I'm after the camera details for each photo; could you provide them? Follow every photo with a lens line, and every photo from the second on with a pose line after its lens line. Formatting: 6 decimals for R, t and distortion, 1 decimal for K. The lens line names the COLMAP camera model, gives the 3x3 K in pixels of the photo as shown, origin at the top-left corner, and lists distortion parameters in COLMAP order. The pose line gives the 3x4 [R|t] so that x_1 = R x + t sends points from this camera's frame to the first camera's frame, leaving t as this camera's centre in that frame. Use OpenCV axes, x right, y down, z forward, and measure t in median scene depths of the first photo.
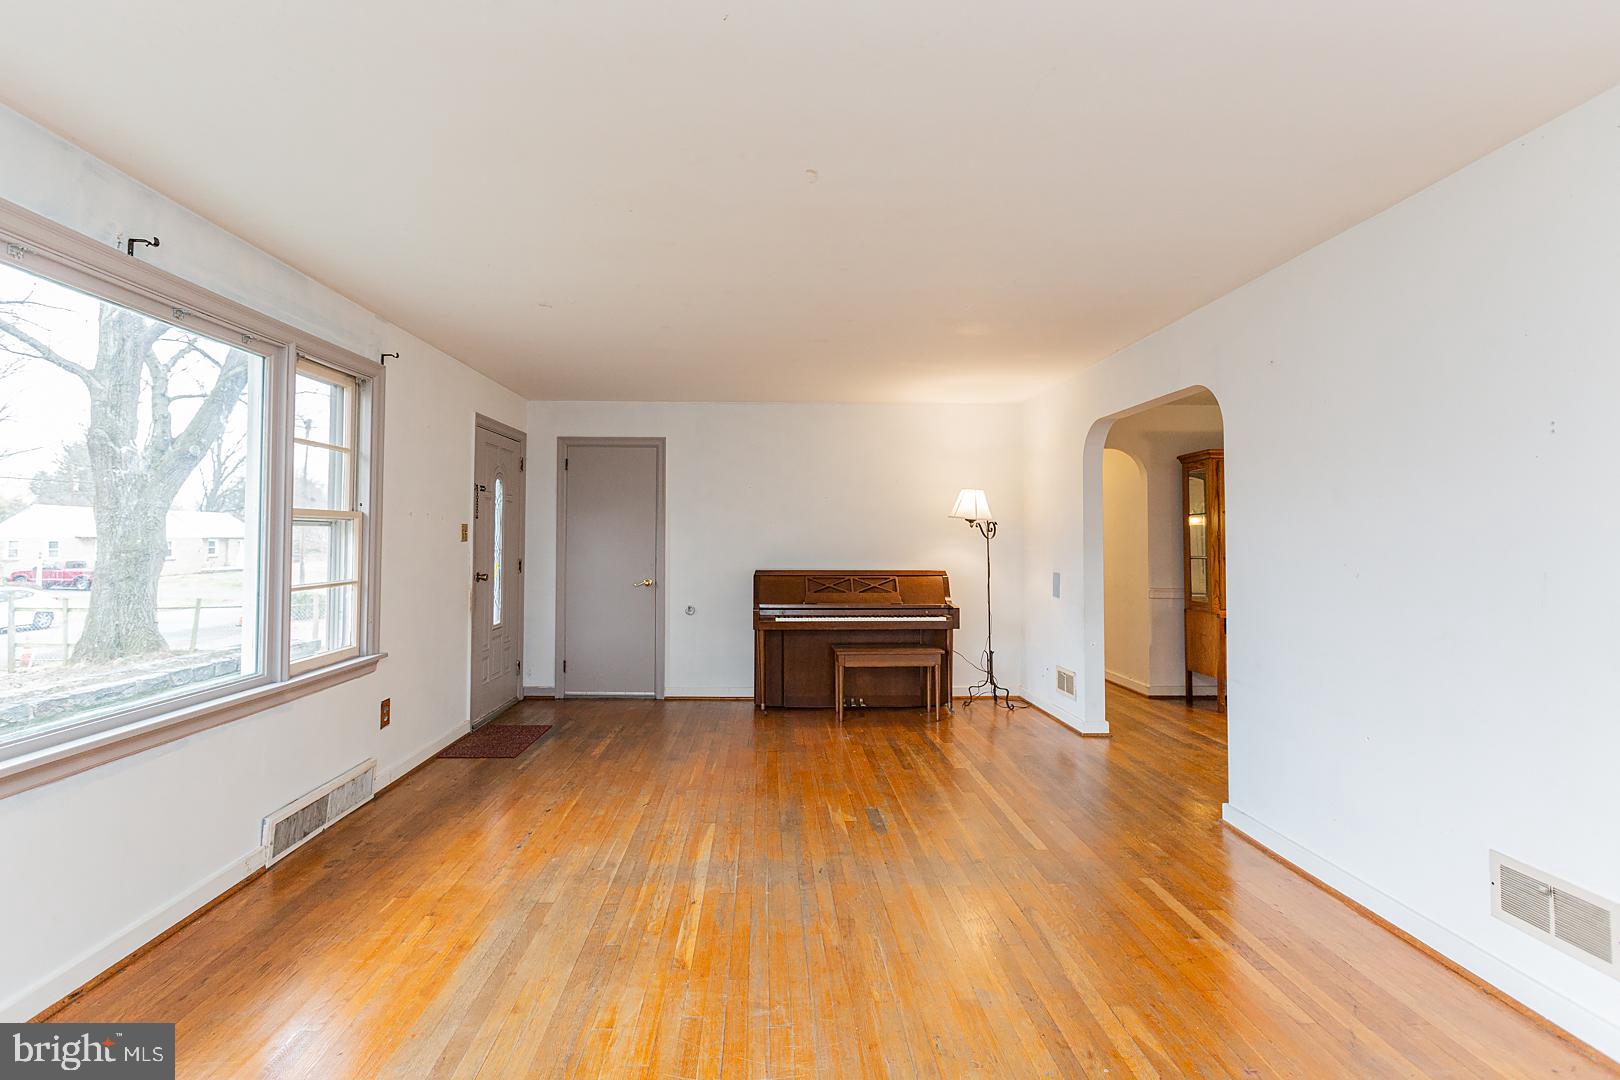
lens RADIAL K [[759.8, 0, 773.5], [0, 759.8, 508.8], [0, 0, 1]] dist [0.001556, 0.000912]
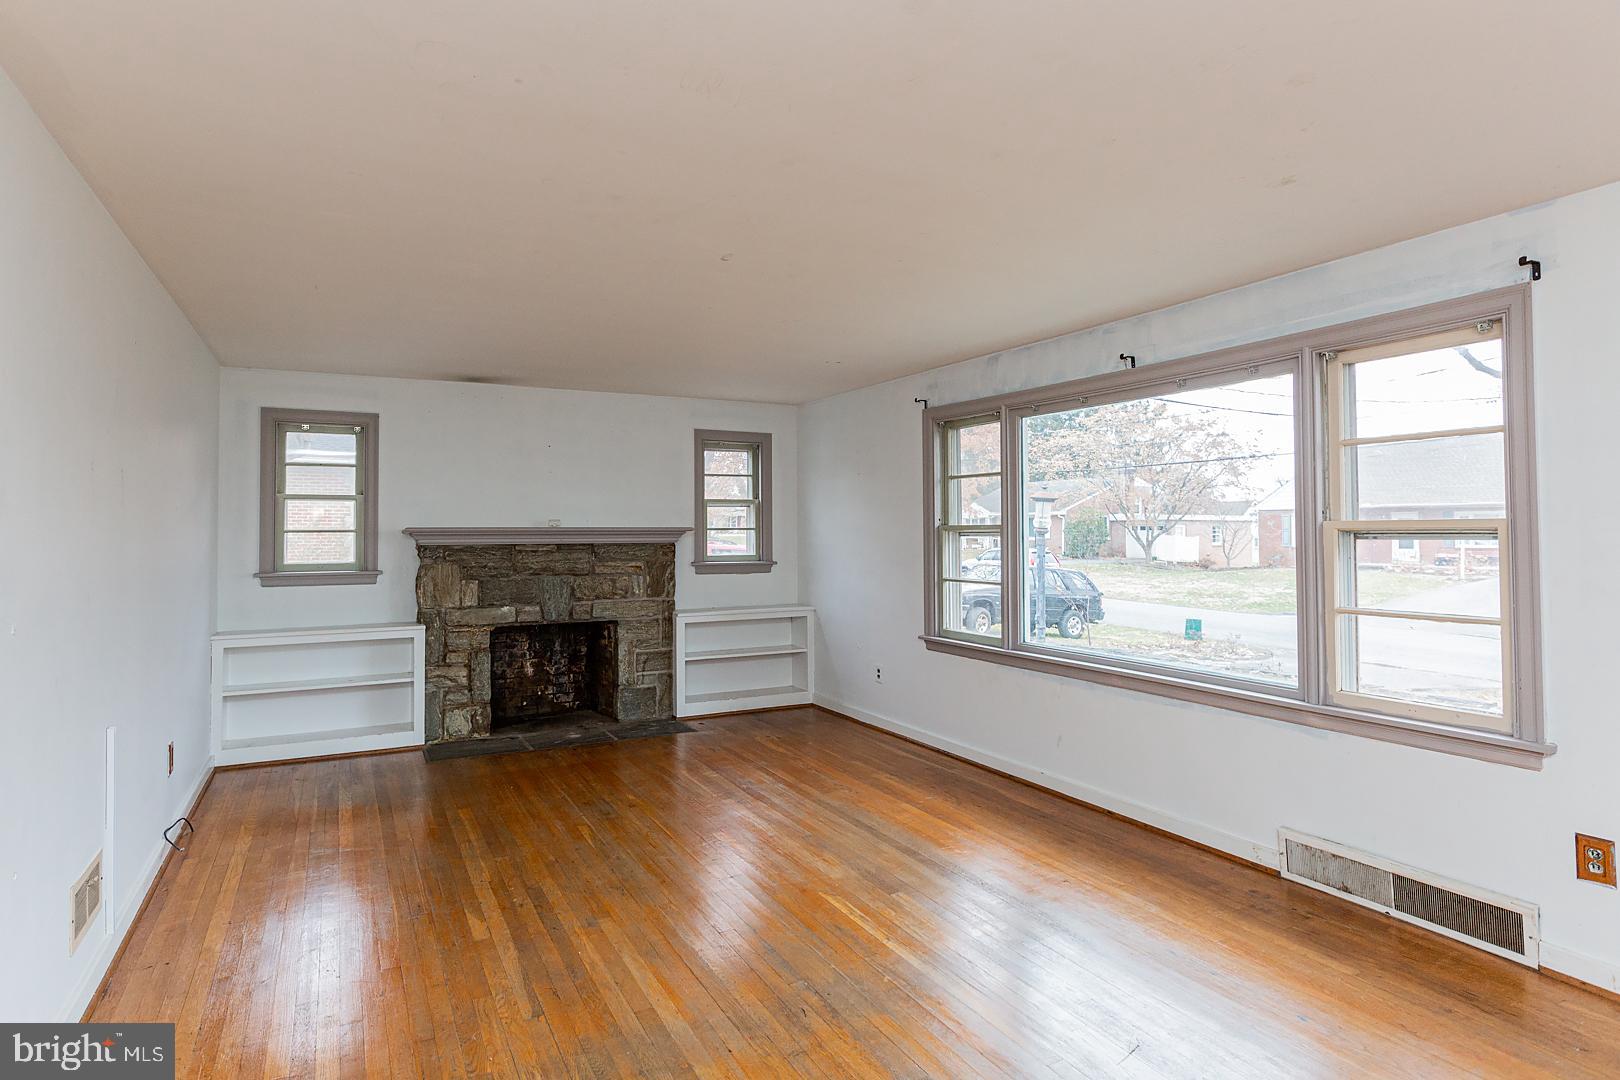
lens RADIAL K [[852.8, 0, 765.5], [0, 852.8, 514.7], [0, 0, 1]] dist [-0.003049, -0.000276]
pose [[-0.898792, -0.005833, -0.438336, 0.499709], [0.018643, 0.998498, -0.051514, 0.036815], [0.437979, -0.054472, -0.897334, 1.897009]]
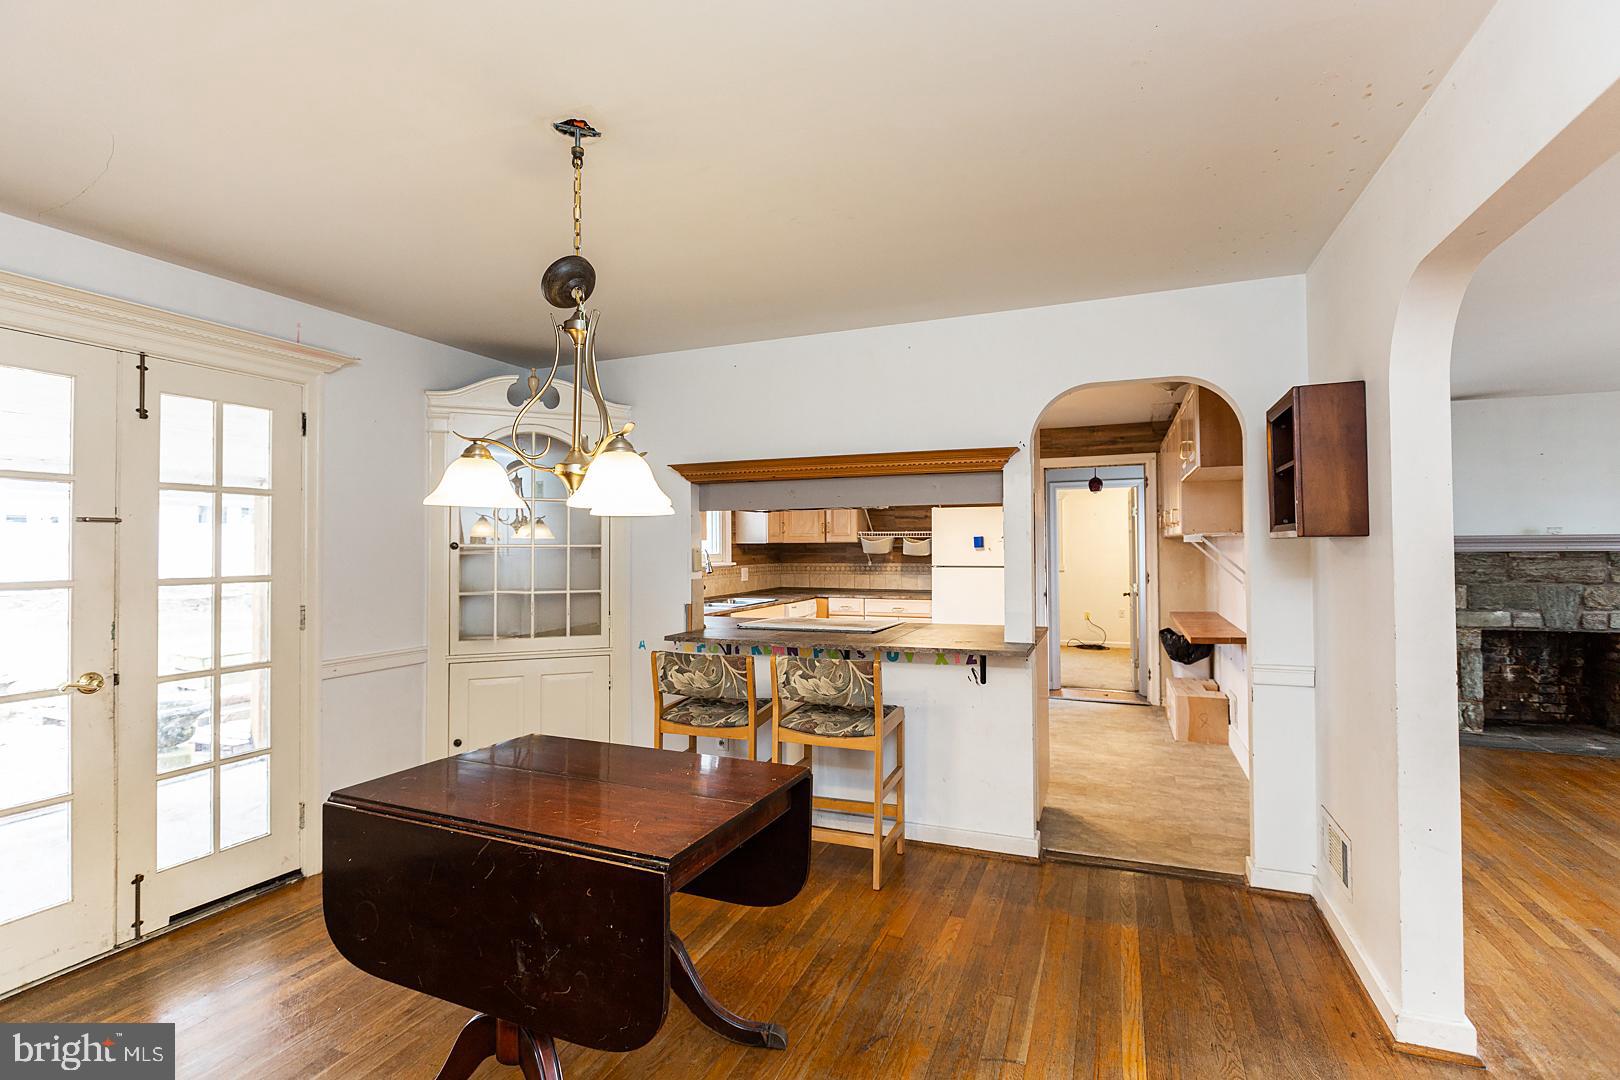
lens RADIAL K [[757.5, 0, 814.4], [0, 757.5, 535.9], [0, 0, 1]] dist [0.000120, 0.000523]
pose [[-0.927221, 0.011944, 0.374324, 1.055394], [-0.006538, 0.998823, -0.048066, 0.054384], [-0.374458, -0.047015, -0.926051, 2.196456]]
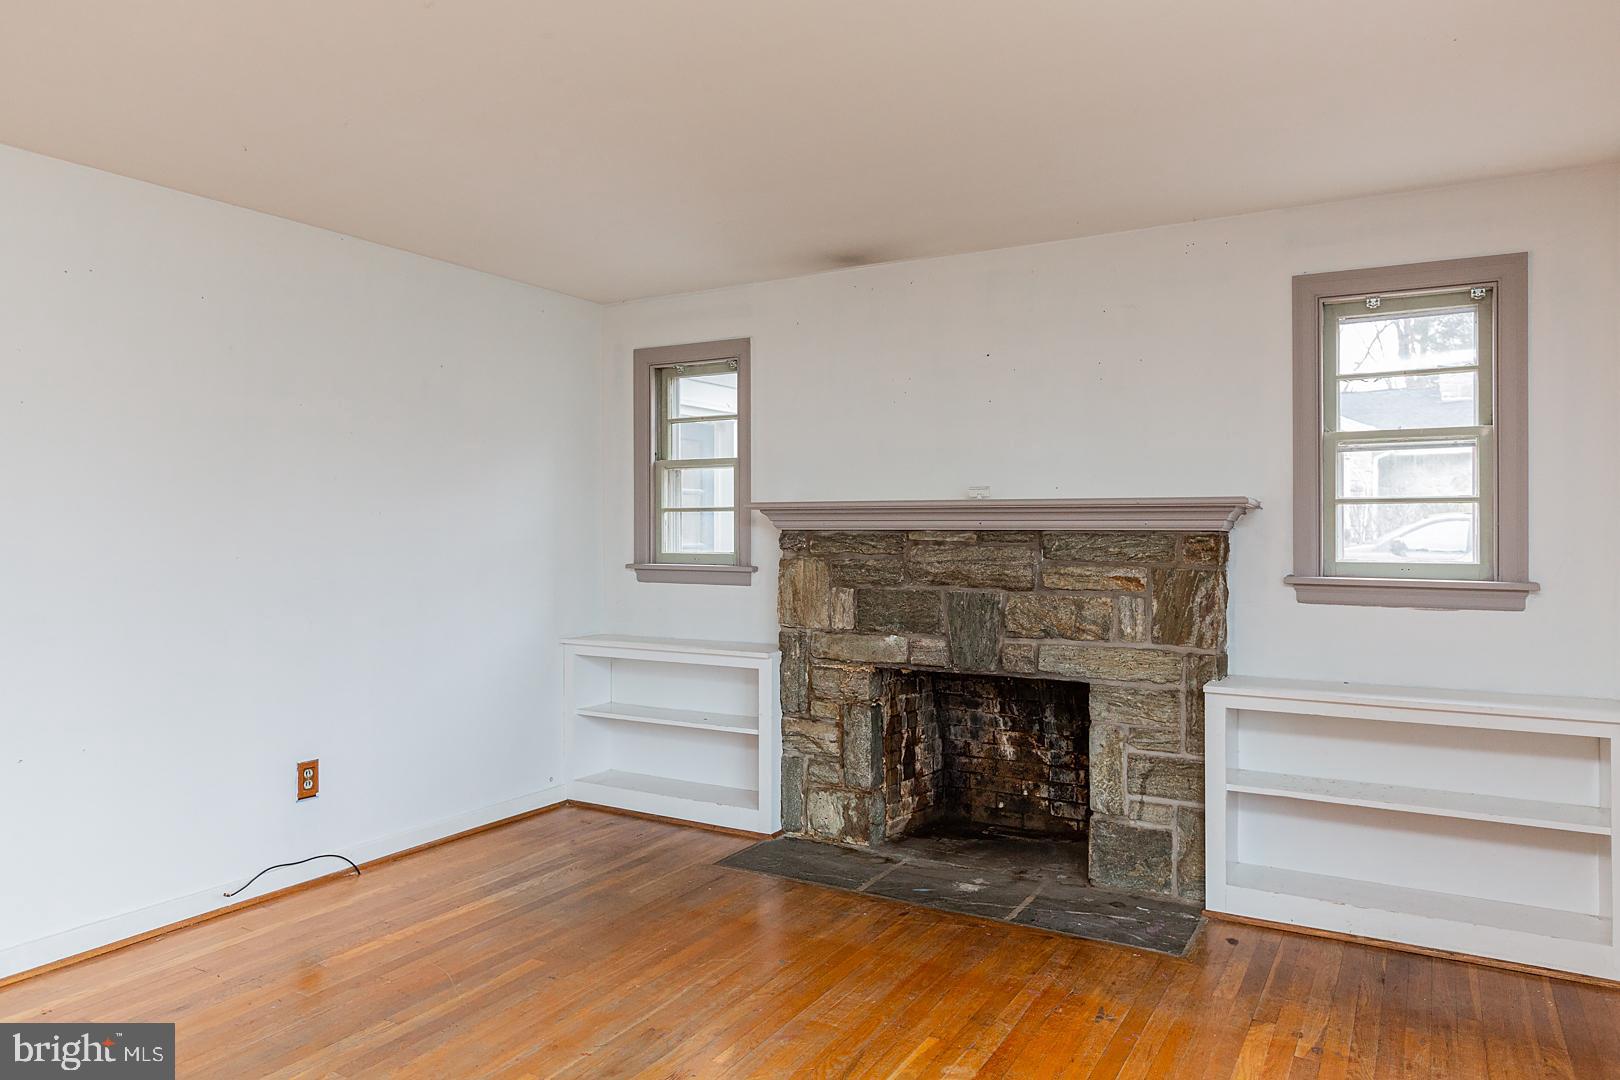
lens RADIAL K [[1062.3, 0, 812.6], [0, 1062.3, 531.2], [0, 0, 1]] dist [0.006780, 0.001969]
pose [[-0.858062, -0.003401, 0.513536, -0.541096], [-0.018974, 0.999505, -0.025084, 0.032358], [-0.513196, -0.031267, -0.857702, 1.108490]]
